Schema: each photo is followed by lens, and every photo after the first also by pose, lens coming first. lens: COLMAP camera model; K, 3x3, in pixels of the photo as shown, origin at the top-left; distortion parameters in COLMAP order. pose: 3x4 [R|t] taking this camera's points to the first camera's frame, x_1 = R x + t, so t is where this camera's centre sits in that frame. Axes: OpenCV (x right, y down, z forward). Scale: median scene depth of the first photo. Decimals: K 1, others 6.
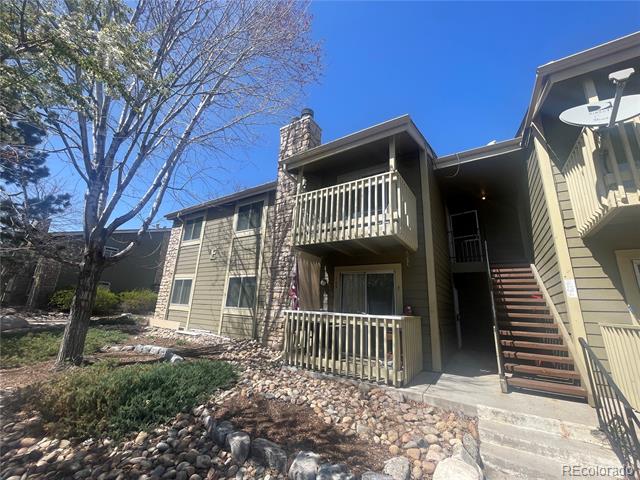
lens RADIAL K [[256.7, 0, 319.7], [0, 256.7, 240.2], [0, 0, 1]] dist [-0.002483, -0.000146]
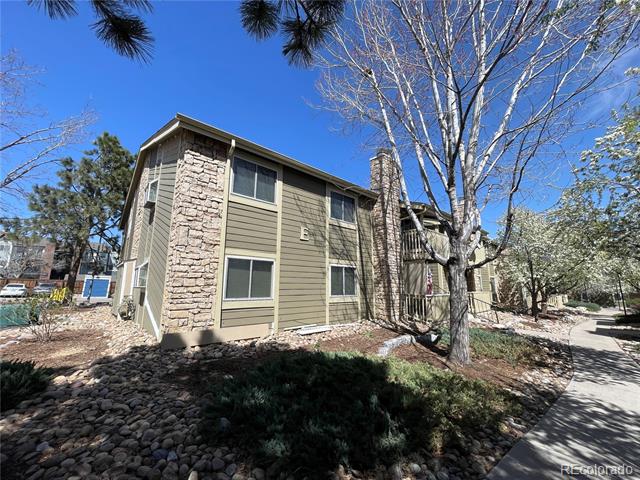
lens RADIAL K [[256.7, 0, 320.9], [0, 256.7, 240.0], [0, 0, 1]] dist [-0.002483, -0.000146]
pose [[0.254857, 0.132727, 0.957826, -1.210879], [-0.242877, 0.967568, -0.069453, 0.120472], [-0.935980, -0.214933, 0.278827, 0.736502]]
